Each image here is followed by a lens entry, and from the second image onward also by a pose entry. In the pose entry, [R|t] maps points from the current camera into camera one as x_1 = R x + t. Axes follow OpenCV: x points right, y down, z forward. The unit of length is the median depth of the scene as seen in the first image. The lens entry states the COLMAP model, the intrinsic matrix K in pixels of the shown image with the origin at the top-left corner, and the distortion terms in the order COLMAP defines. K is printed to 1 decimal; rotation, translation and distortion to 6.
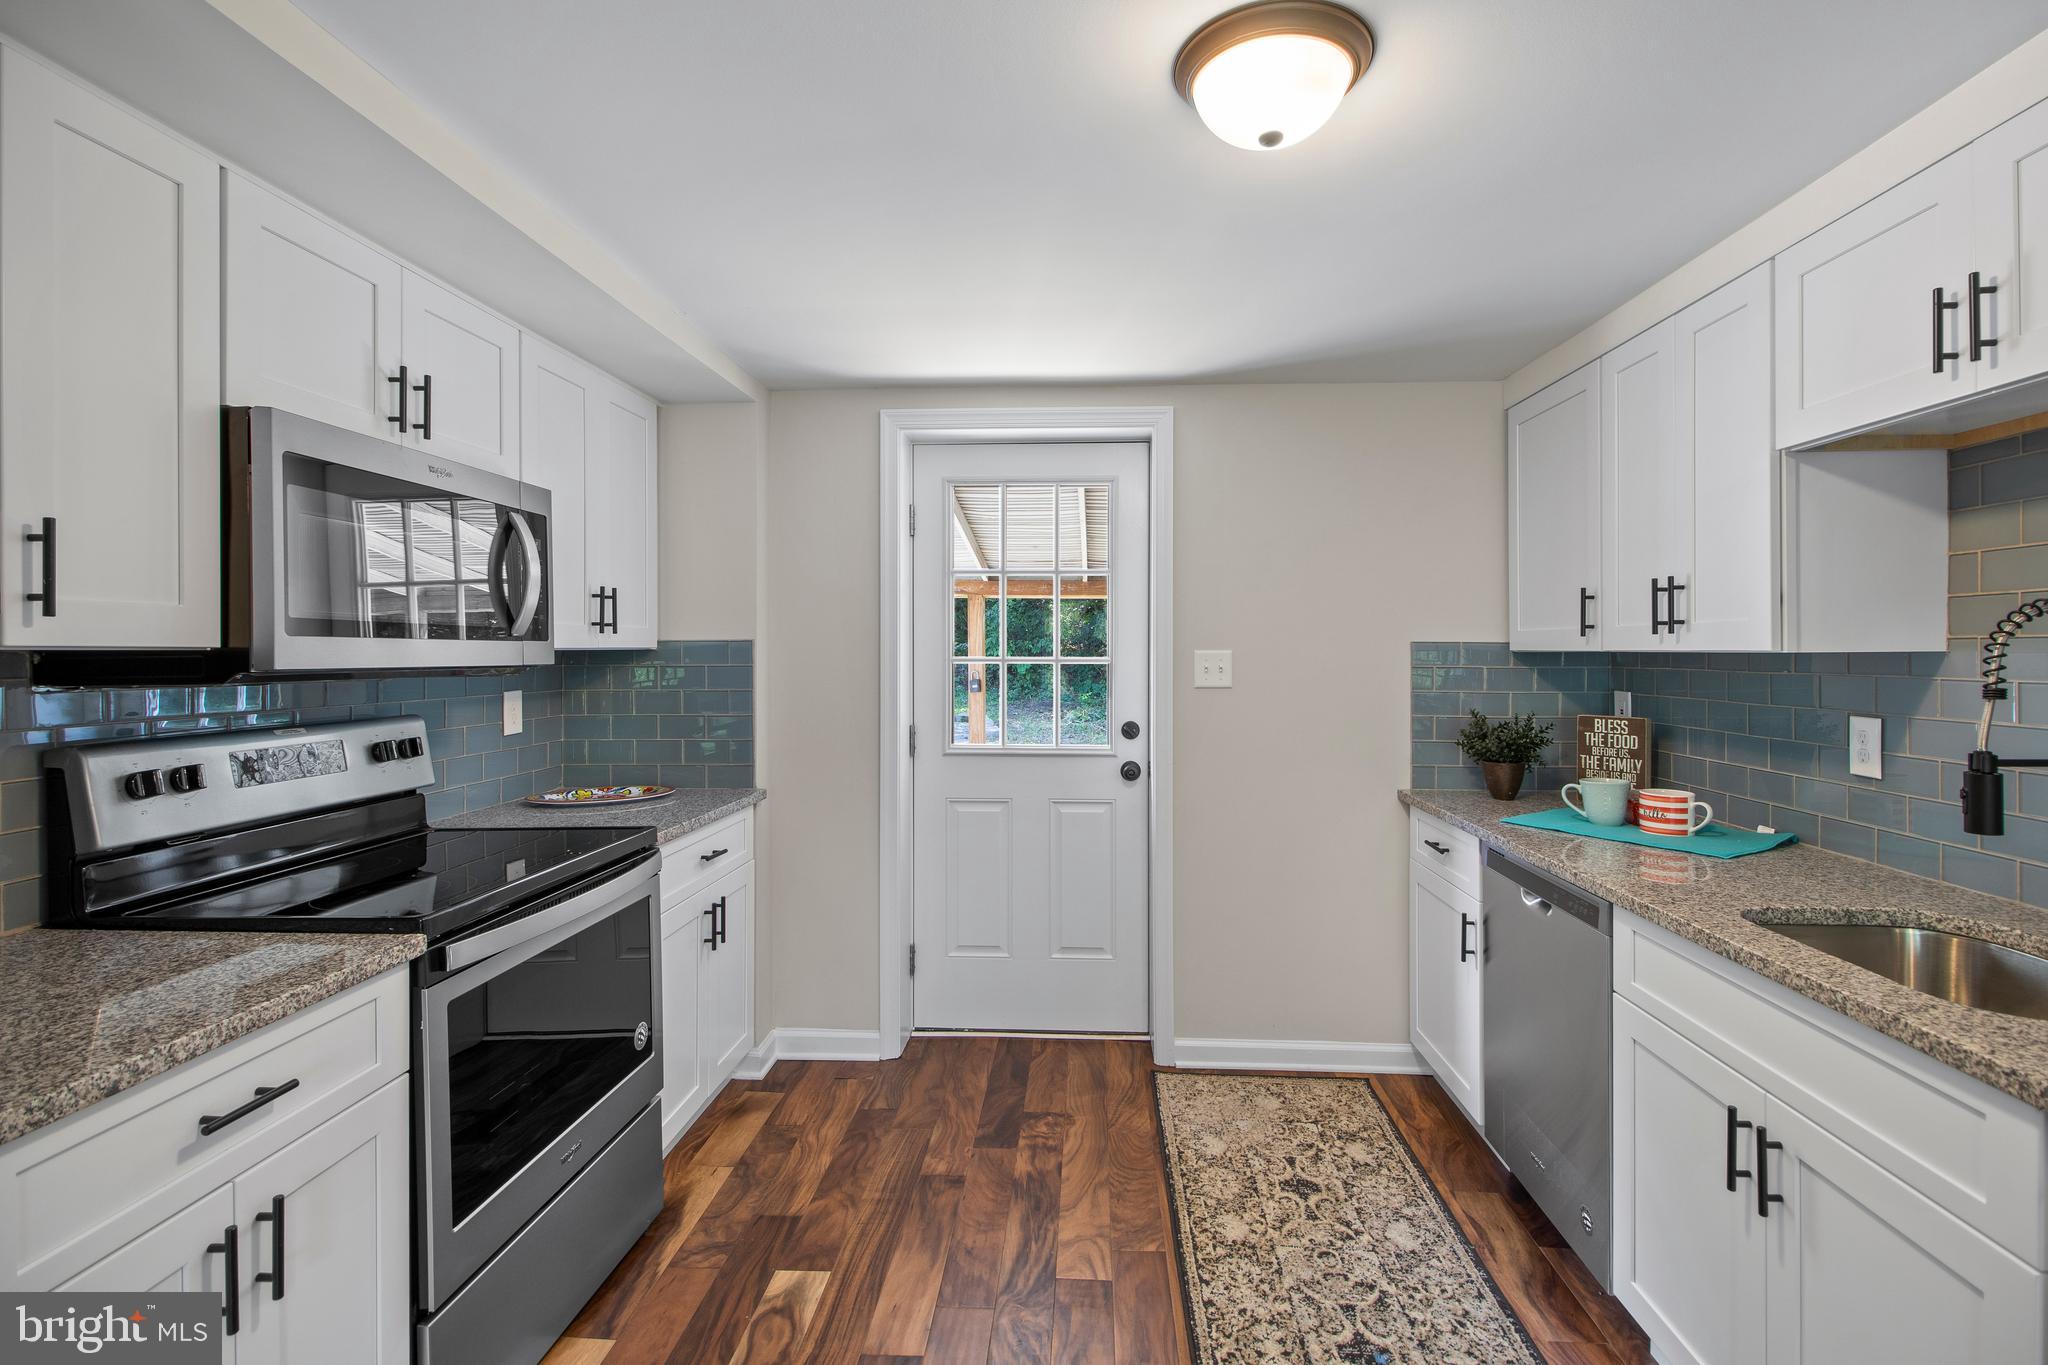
lens RADIAL K [[951.5, 0, 1058.1], [0, 951.5, 653.5], [0, 0, 1]] dist [0.019641, -0.012671]
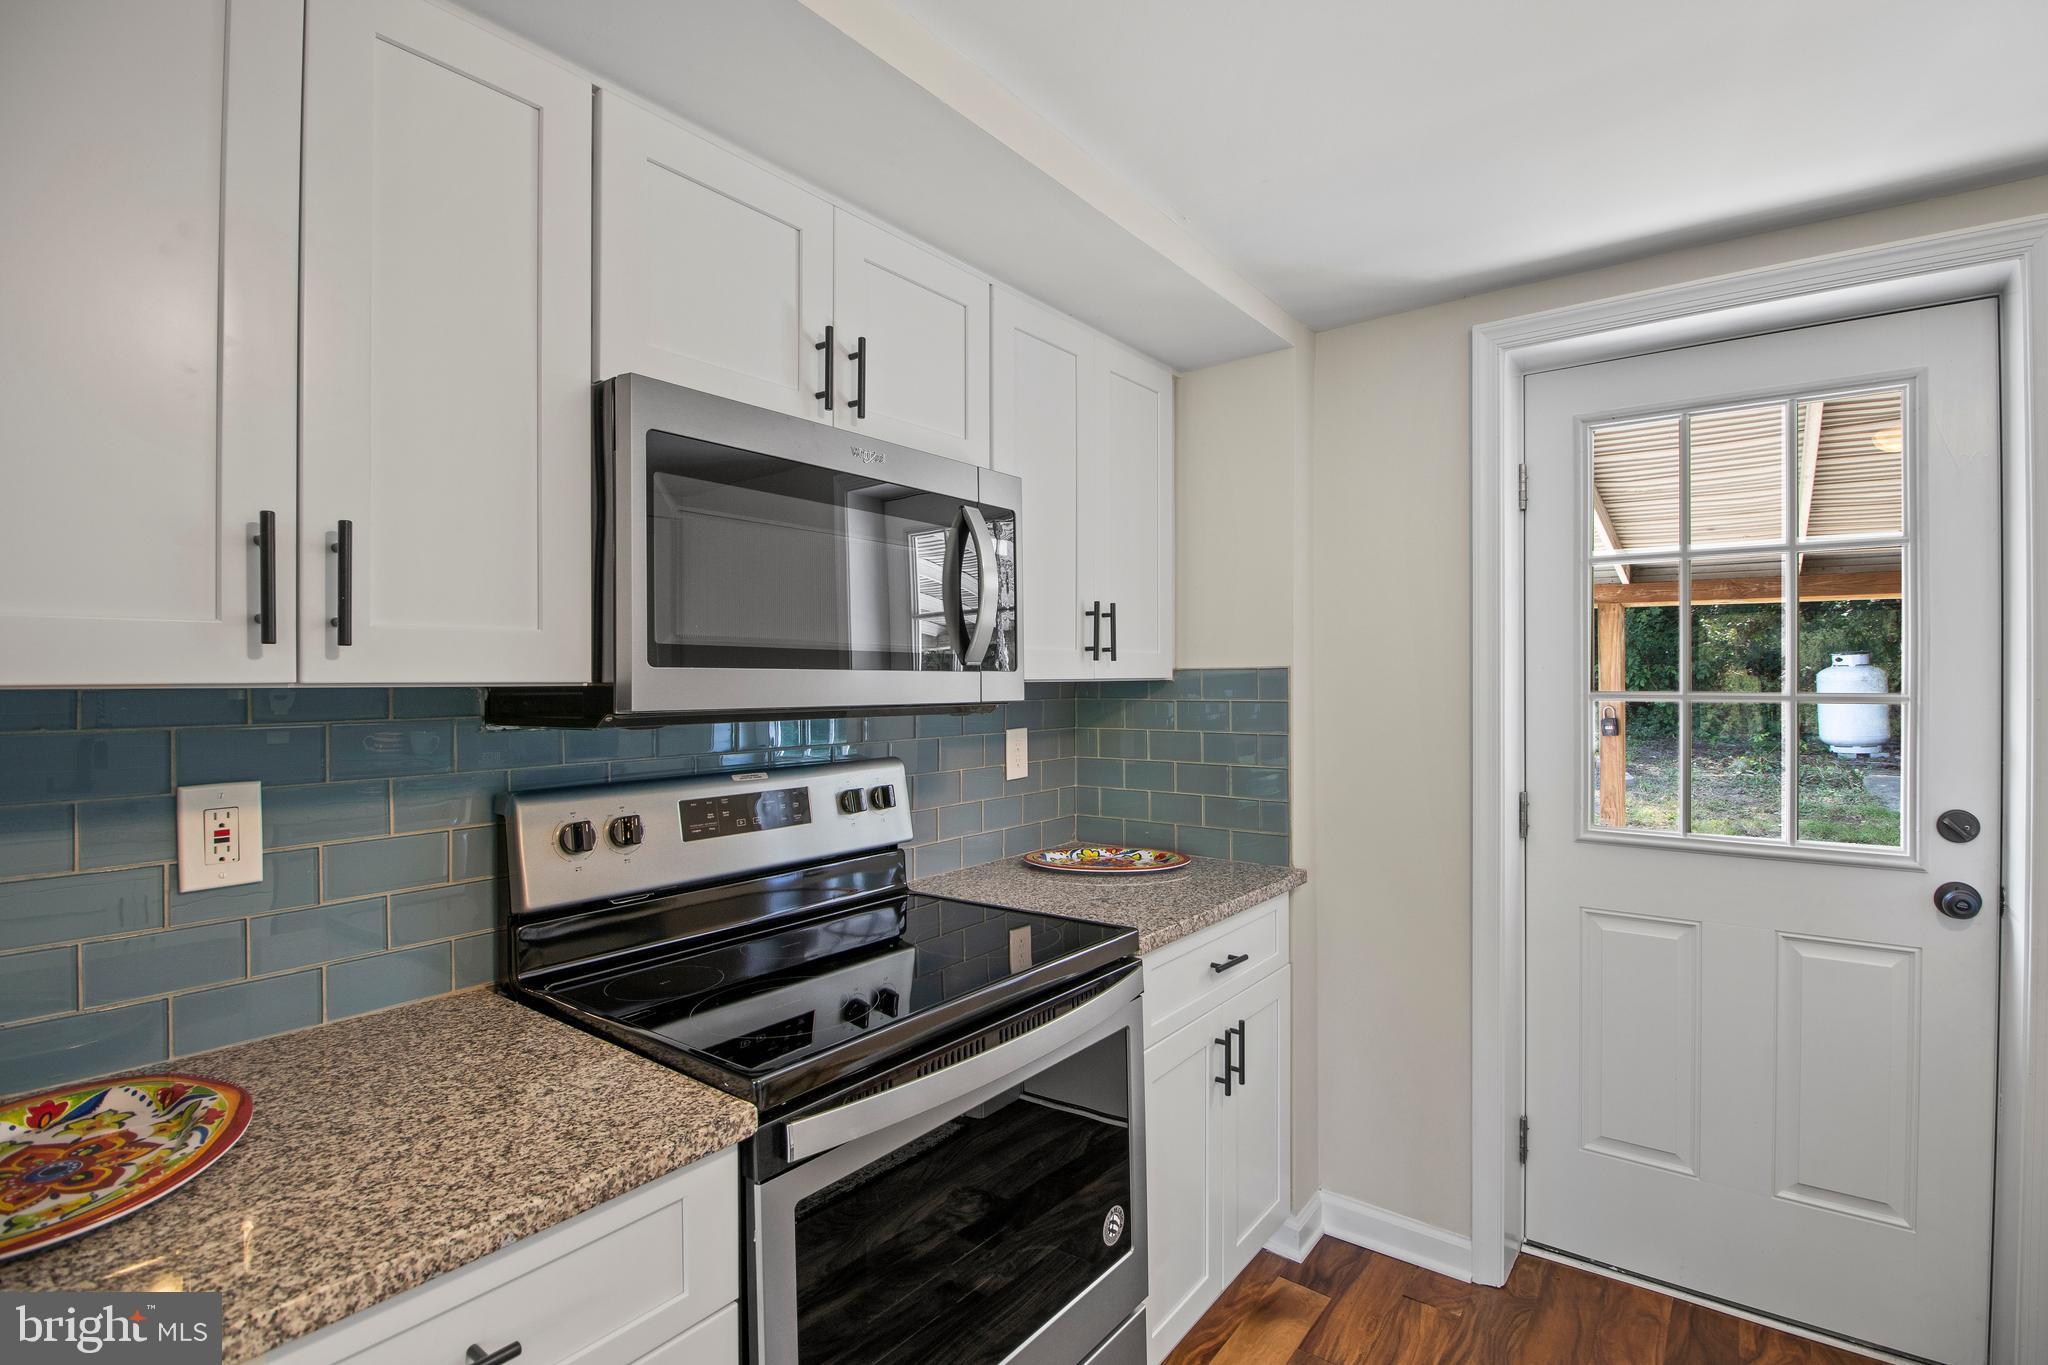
lens RADIAL K [[964.4, 0, 1050.2], [0, 964.4, 680.0], [0, 0, 1]] dist [0.003379, -0.014884]
pose [[0.827129, -0.001150, -0.562011, -0.059594], [0.000745, 0.999999, -0.000950, -0.004350], [0.562012, 0.000367, 0.827129, 0.317641]]
